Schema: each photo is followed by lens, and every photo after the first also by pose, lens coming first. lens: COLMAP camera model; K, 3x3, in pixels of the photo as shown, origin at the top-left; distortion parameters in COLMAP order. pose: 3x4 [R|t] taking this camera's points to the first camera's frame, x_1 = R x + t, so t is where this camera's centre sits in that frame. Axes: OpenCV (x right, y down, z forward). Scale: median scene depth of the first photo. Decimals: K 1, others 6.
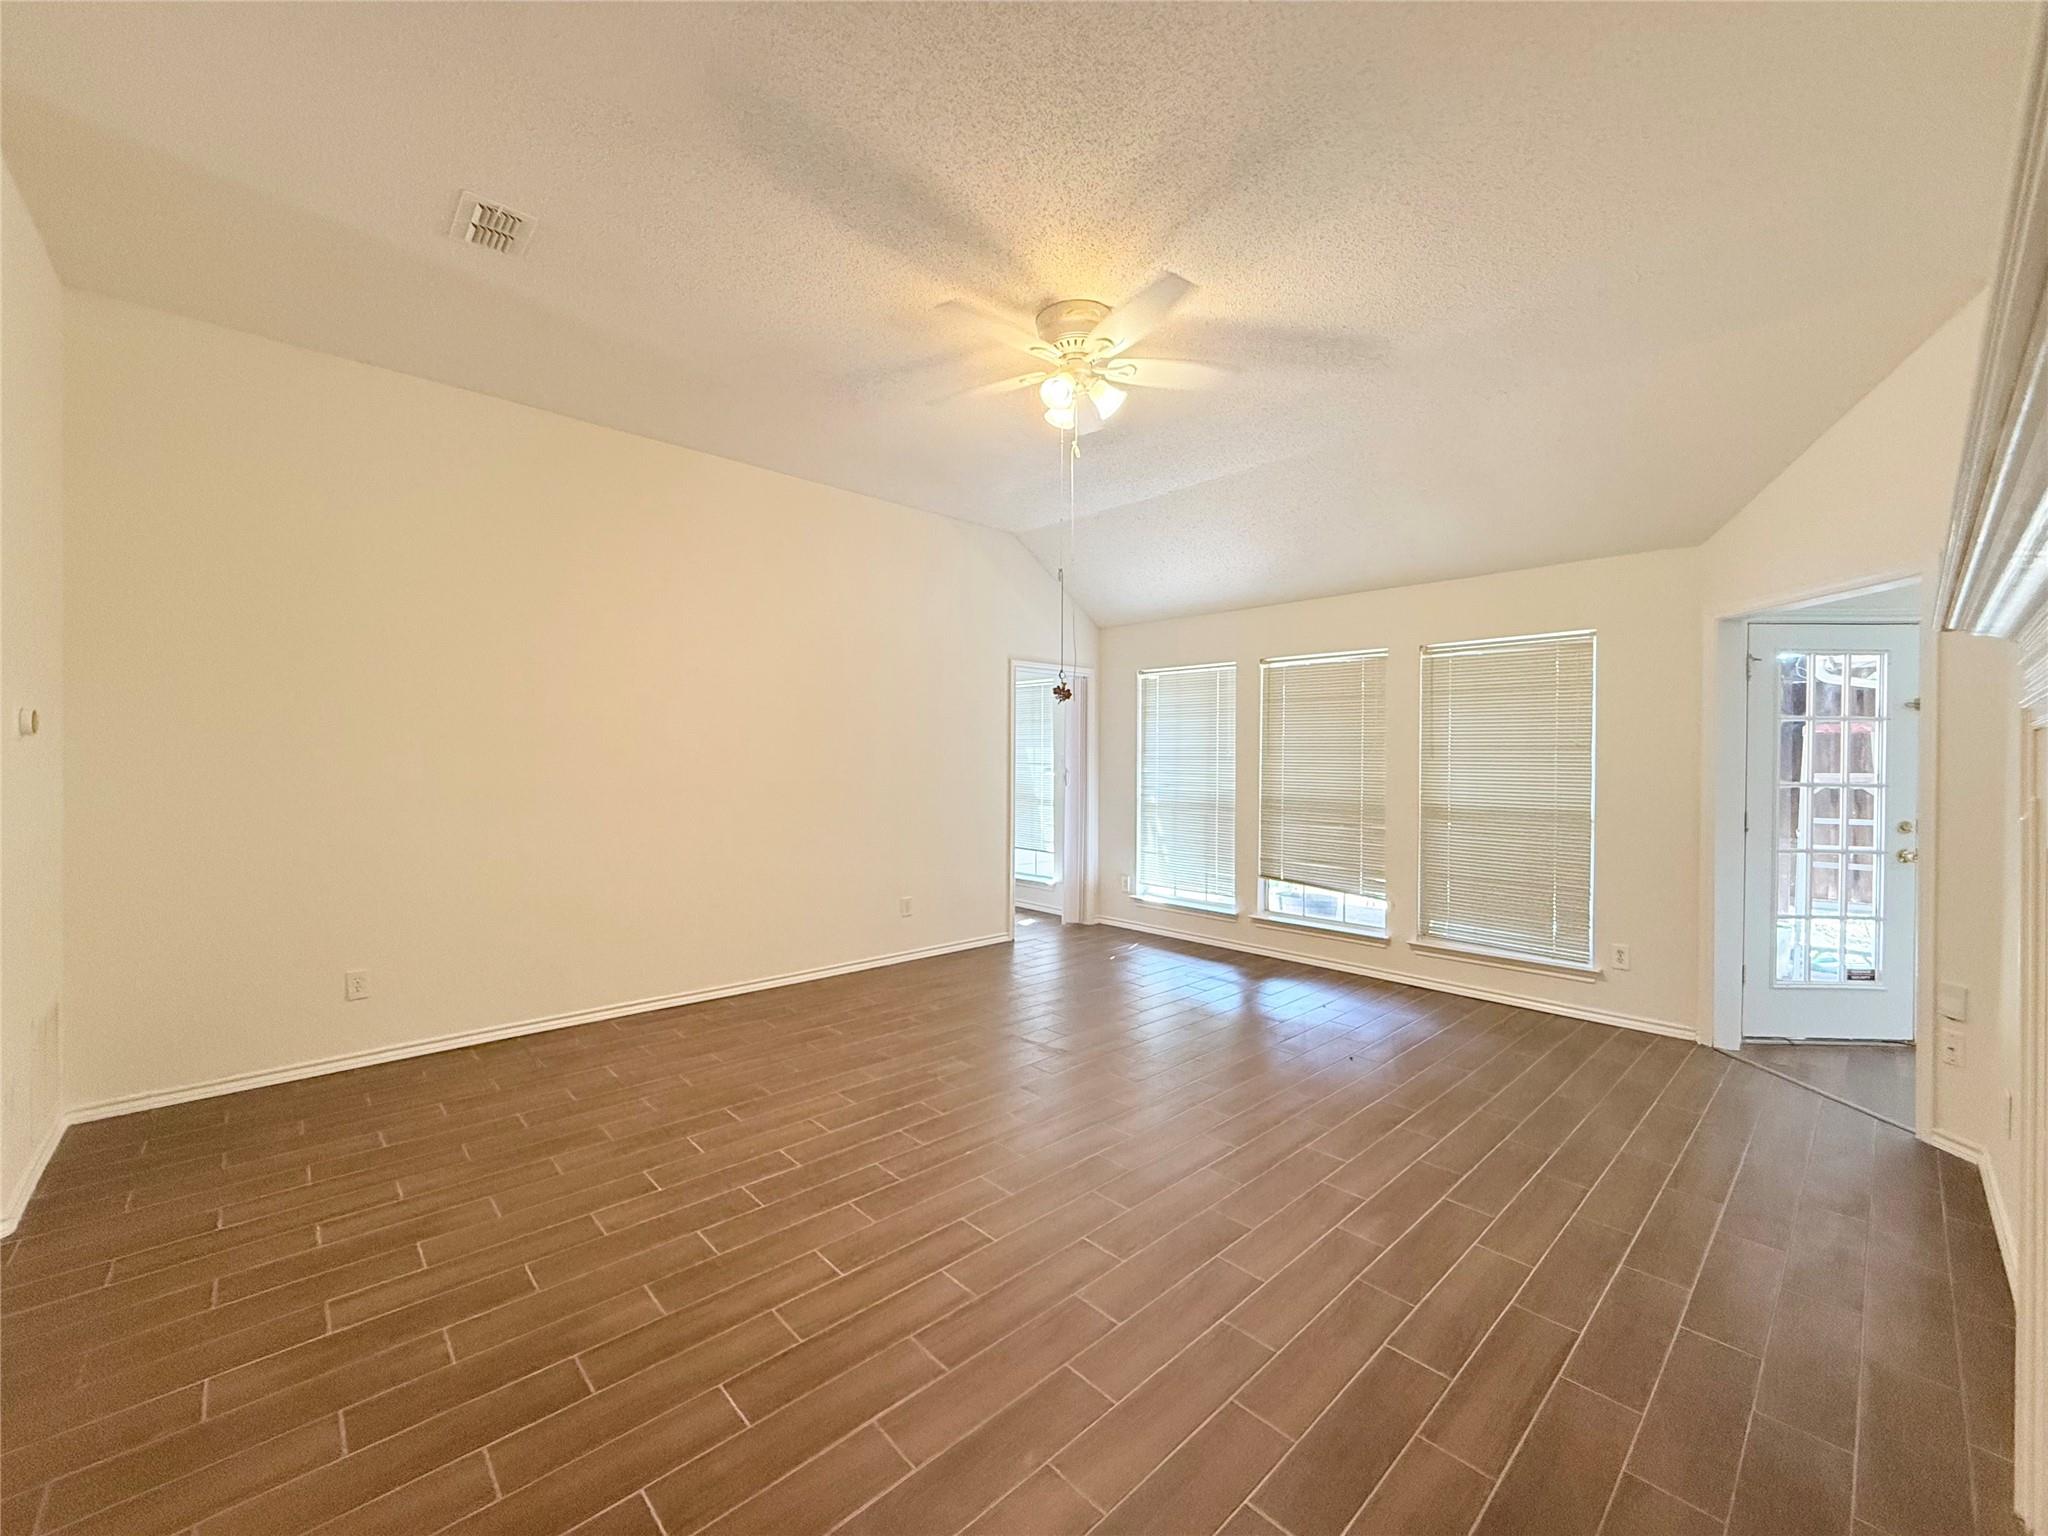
lens RADIAL K [[815.4, 0, 1019.0], [0, 815.4, 766.9], [0, 0, 1]] dist [-0.001761, 0.000492]
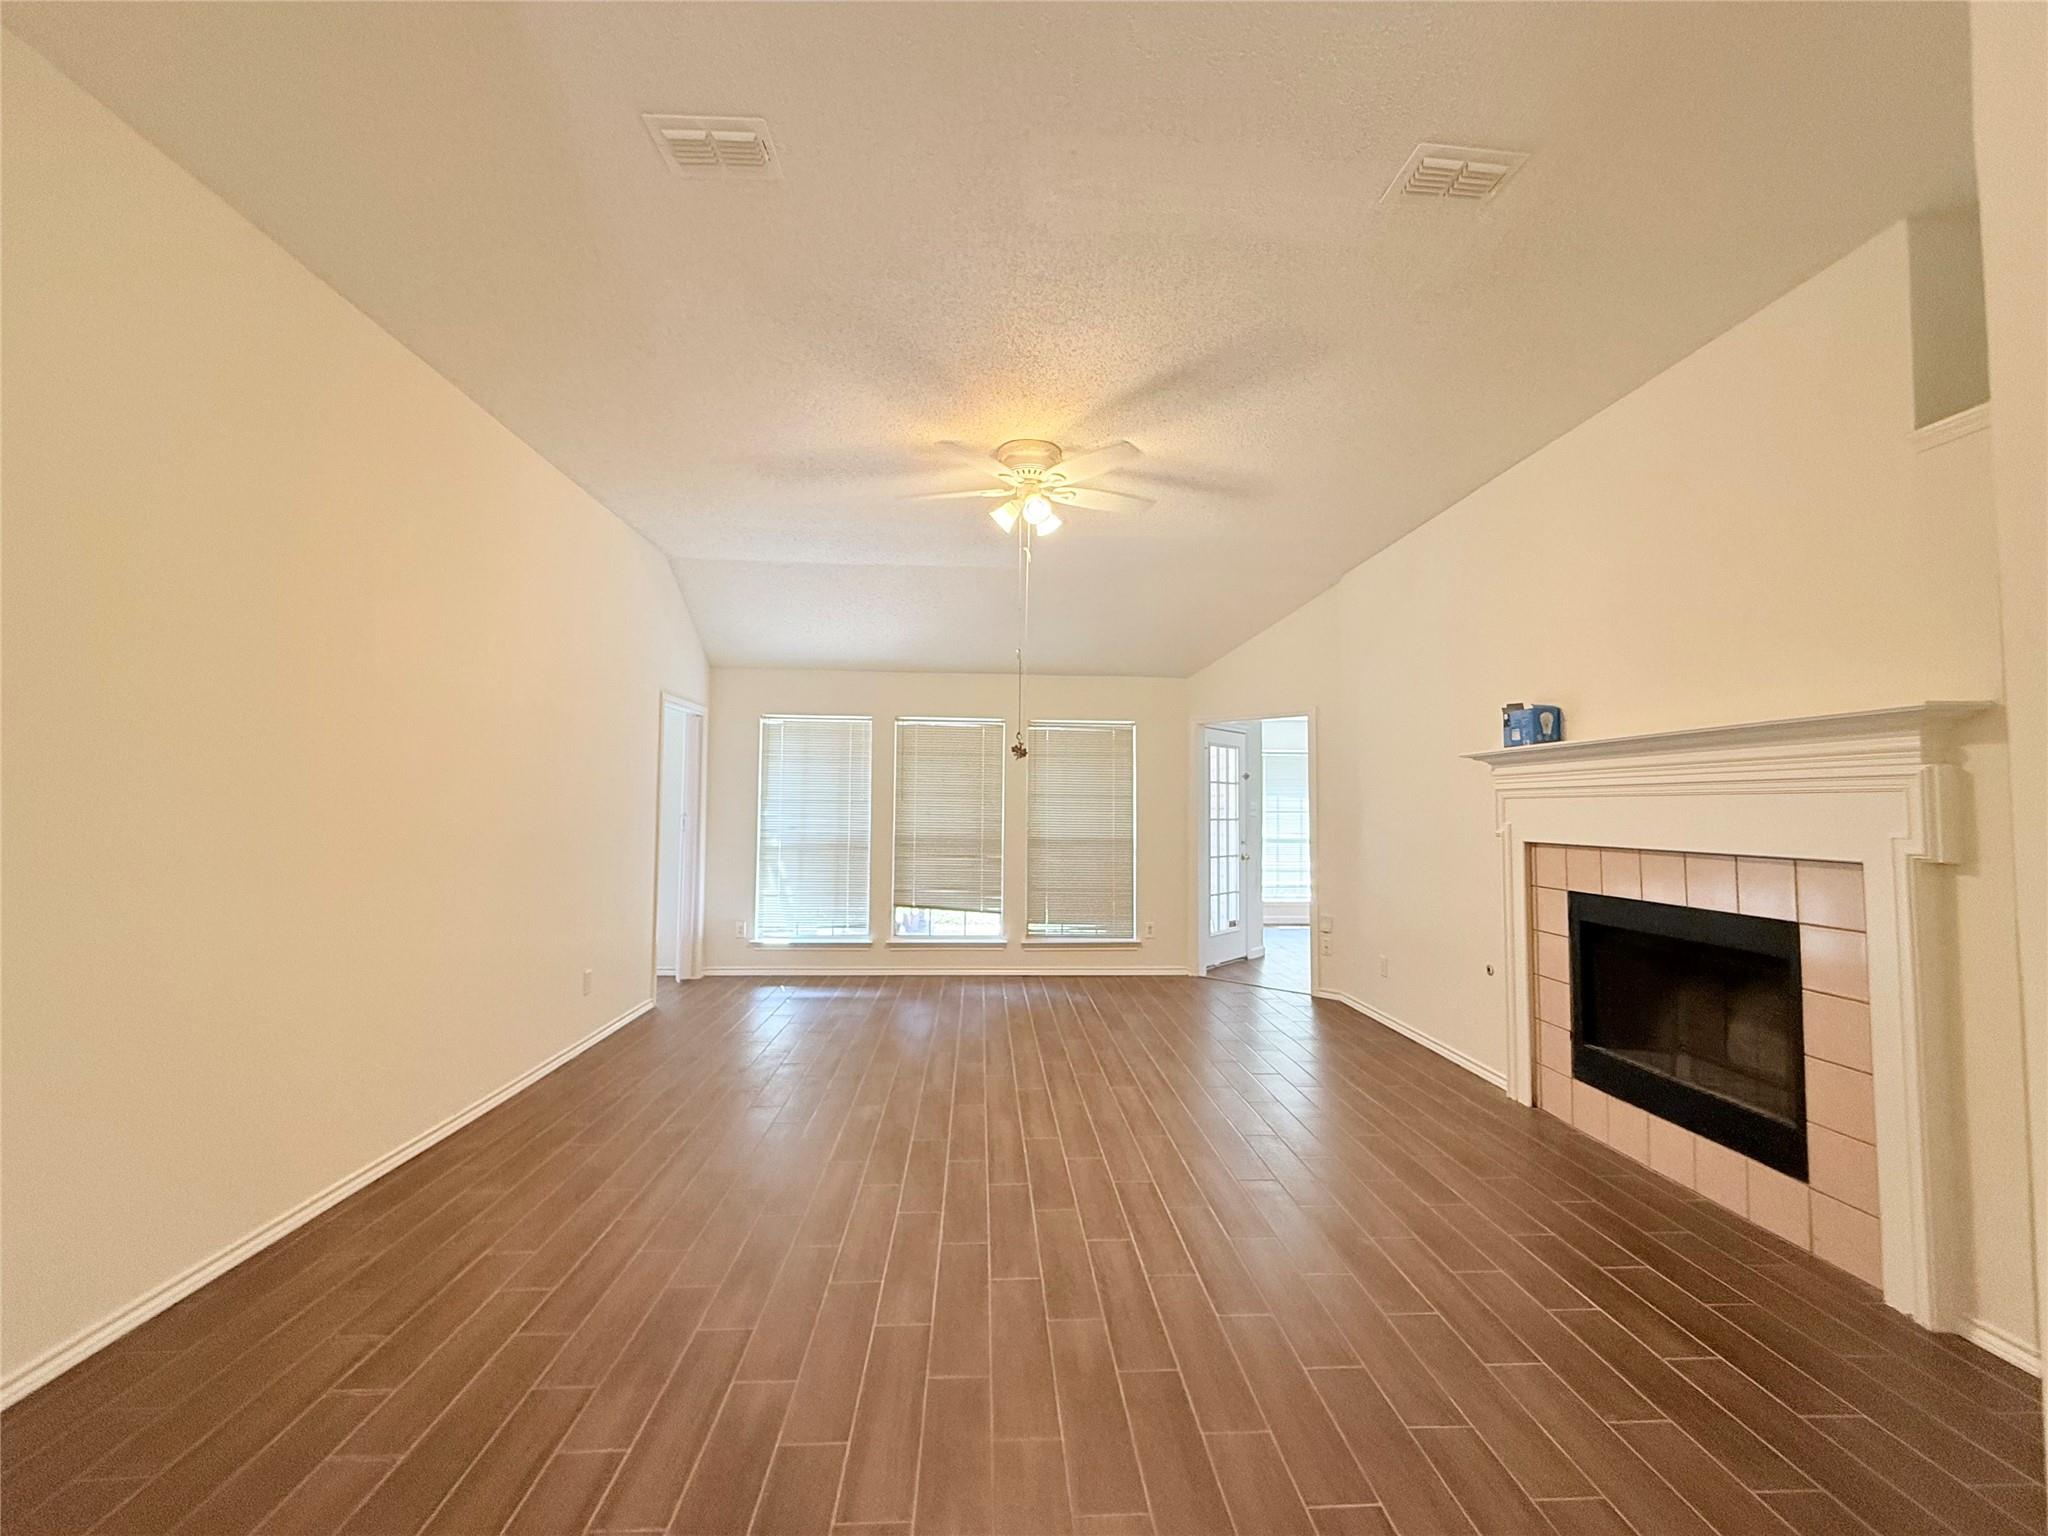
lens RADIAL K [[815.4, 0, 1019.0], [0, 815.4, 766.9], [0, 0, 1]] dist [-0.001761, 0.000492]
pose [[0.646314, 0.034642, 0.762285, -0.478878], [0.002075, 0.998885, -0.047154, -0.006227], [-0.763069, 0.032058, 0.645522, 0.124854]]
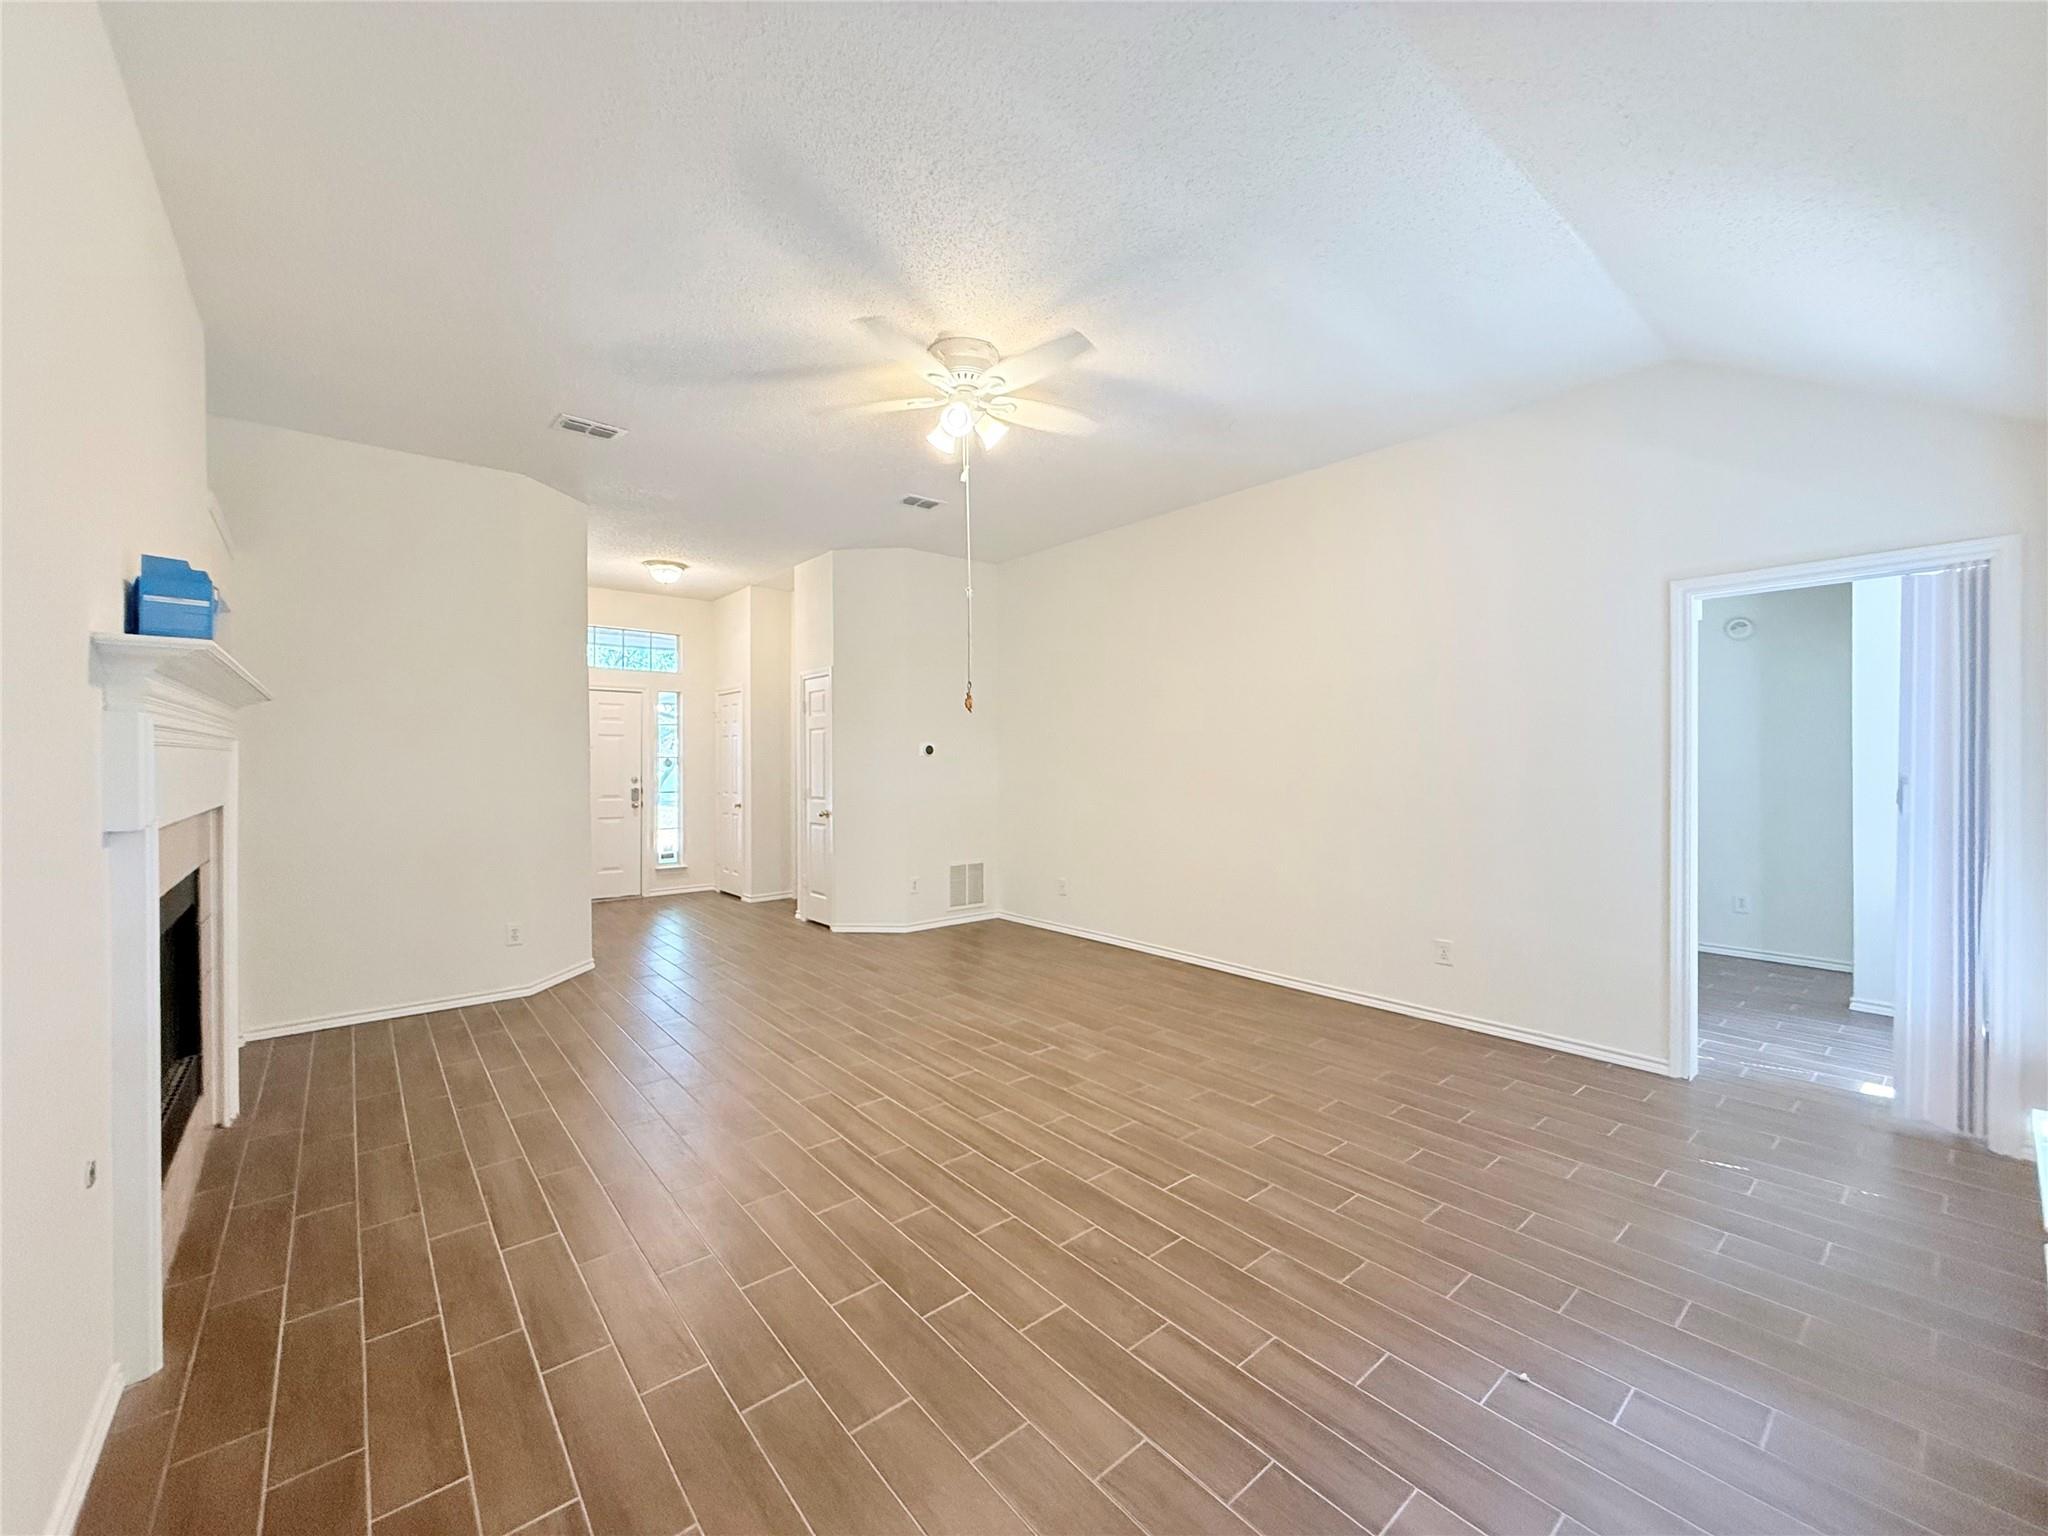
lens RADIAL K [[815.4, 0, 1019.0], [0, 815.4, 766.9], [0, 0, 1]] dist [-0.001761, 0.000492]
pose [[-0.061019, -0.002412, -0.998134, 0.627694], [-0.002866, 0.999993, -0.002241, 0.000694], [0.998133, 0.002724, -0.061025, 0.628404]]
